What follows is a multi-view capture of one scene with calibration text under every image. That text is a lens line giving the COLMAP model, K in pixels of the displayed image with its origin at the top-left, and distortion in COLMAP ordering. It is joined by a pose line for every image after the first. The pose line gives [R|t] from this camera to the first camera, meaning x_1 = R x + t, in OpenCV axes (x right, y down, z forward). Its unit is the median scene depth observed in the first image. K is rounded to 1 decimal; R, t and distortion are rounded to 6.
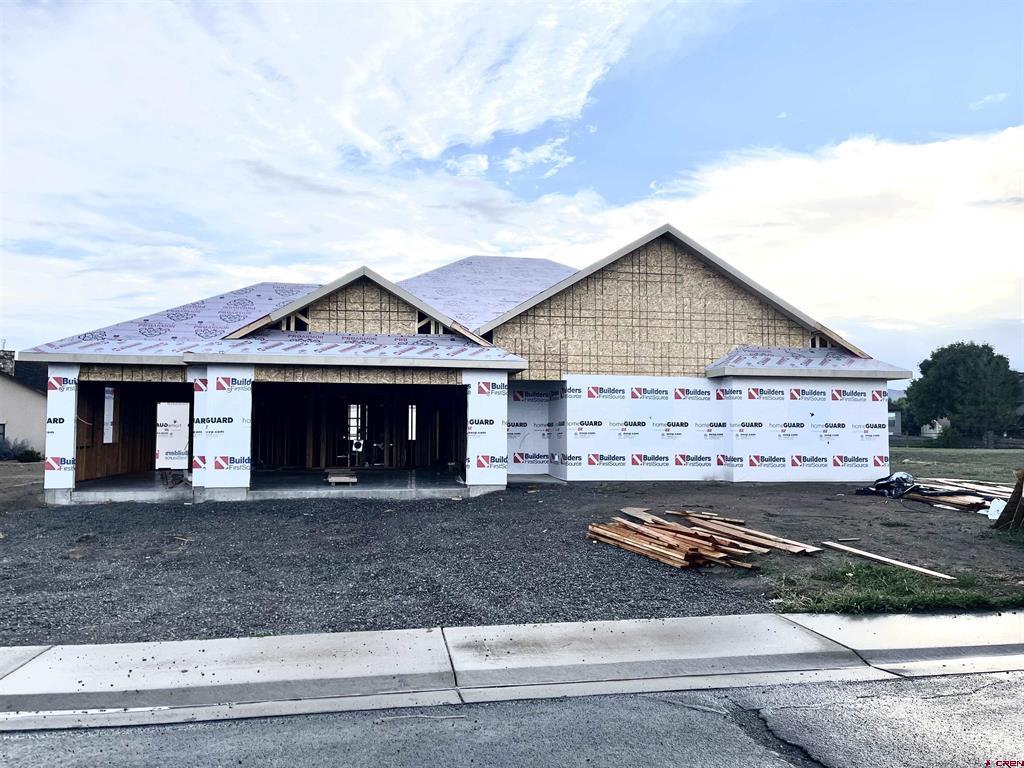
lens RADIAL K [[758.6, 0, 508.4], [0, 758.6, 383.1], [0, 0, 1]] dist [0.030040, -0.003673]
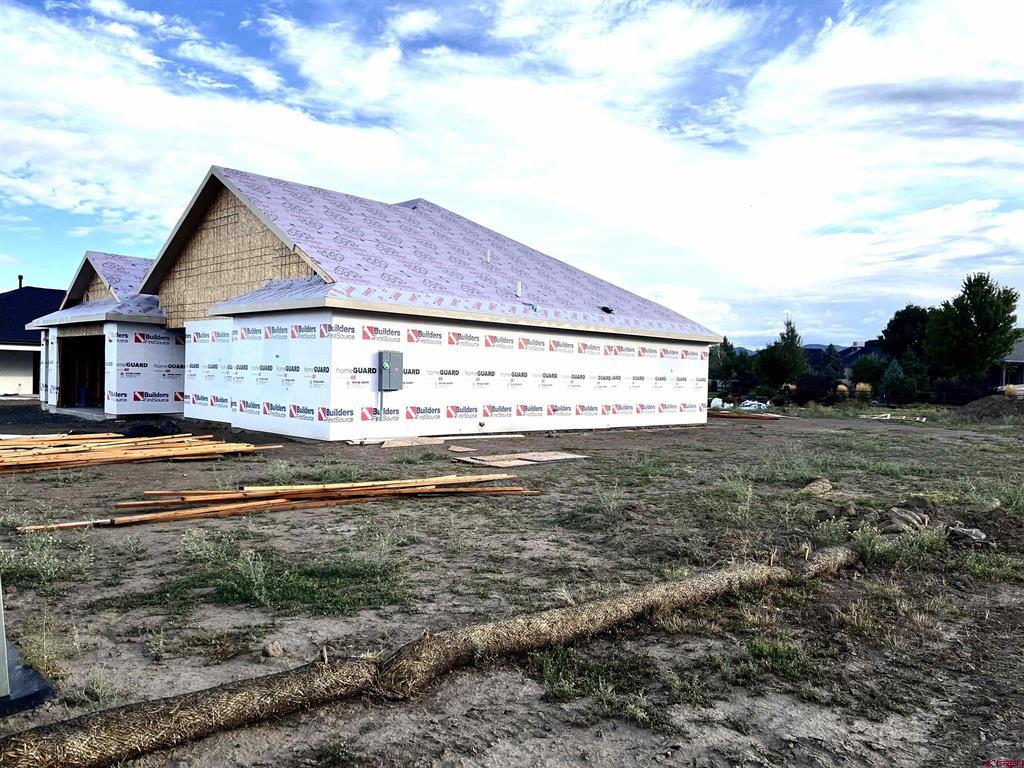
lens RADIAL K [[758.6, 0, 510.1], [0, 758.6, 386.6], [0, 0, 1]] dist [0.030040, -0.003673]
pose [[0.582042, 0.019217, -0.812932, 1.242763], [0.022829, 0.998940, 0.039959, 0.047597], [0.812839, -0.041816, 0.580986, 0.711963]]
